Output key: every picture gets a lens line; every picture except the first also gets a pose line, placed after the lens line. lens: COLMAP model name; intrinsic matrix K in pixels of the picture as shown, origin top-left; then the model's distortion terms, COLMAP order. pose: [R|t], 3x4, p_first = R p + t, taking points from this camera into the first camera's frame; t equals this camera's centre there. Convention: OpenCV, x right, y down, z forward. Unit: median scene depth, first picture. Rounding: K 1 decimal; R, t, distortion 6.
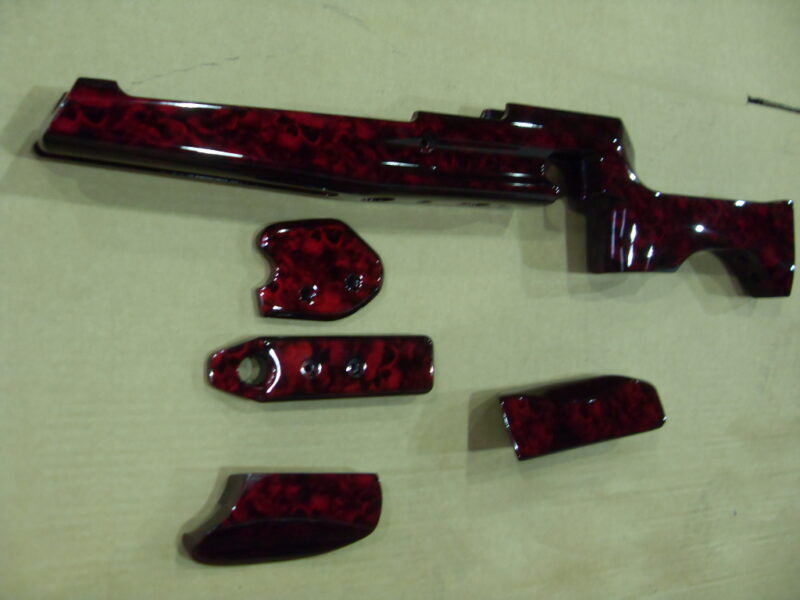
lens RADIAL K [[893.2, 0, 400.0], [0, 893.2, 300.0], [0, 0, 1]] dist [-0.195561, 0.184236]
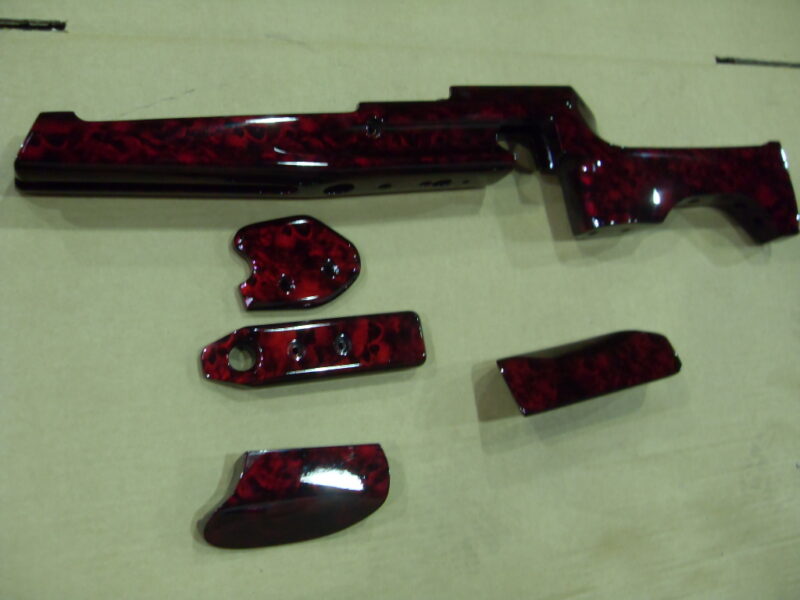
lens RADIAL K [[893.2, 0, 400.0], [0, 893.2, 300.0], [0, 0, 1]] dist [-0.195561, 0.184236]
pose [[0.974651, -0.189006, -0.119716, 0.151145], [0.169265, 0.972845, -0.157865, 0.199976], [0.146302, 0.133599, 0.980177, -0.025312]]
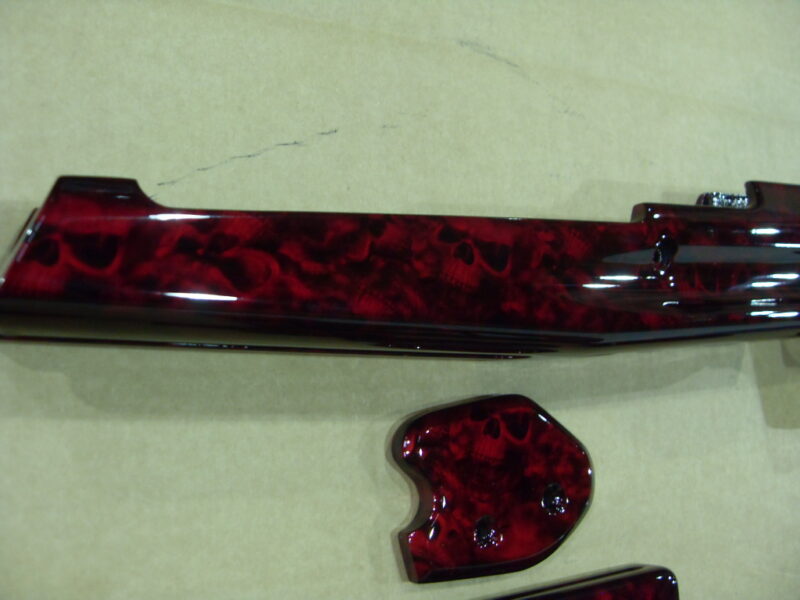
lens RADIAL K [[893.2, 0, 400.0], [0, 893.2, 300.0], [0, 0, 1]] dist [-0.195561, 0.184236]
pose [[0.997280, -0.072667, 0.012311, -0.152367], [0.073552, 0.991925, -0.103323, -0.098437], [-0.004704, 0.103948, 0.994572, 0.413994]]
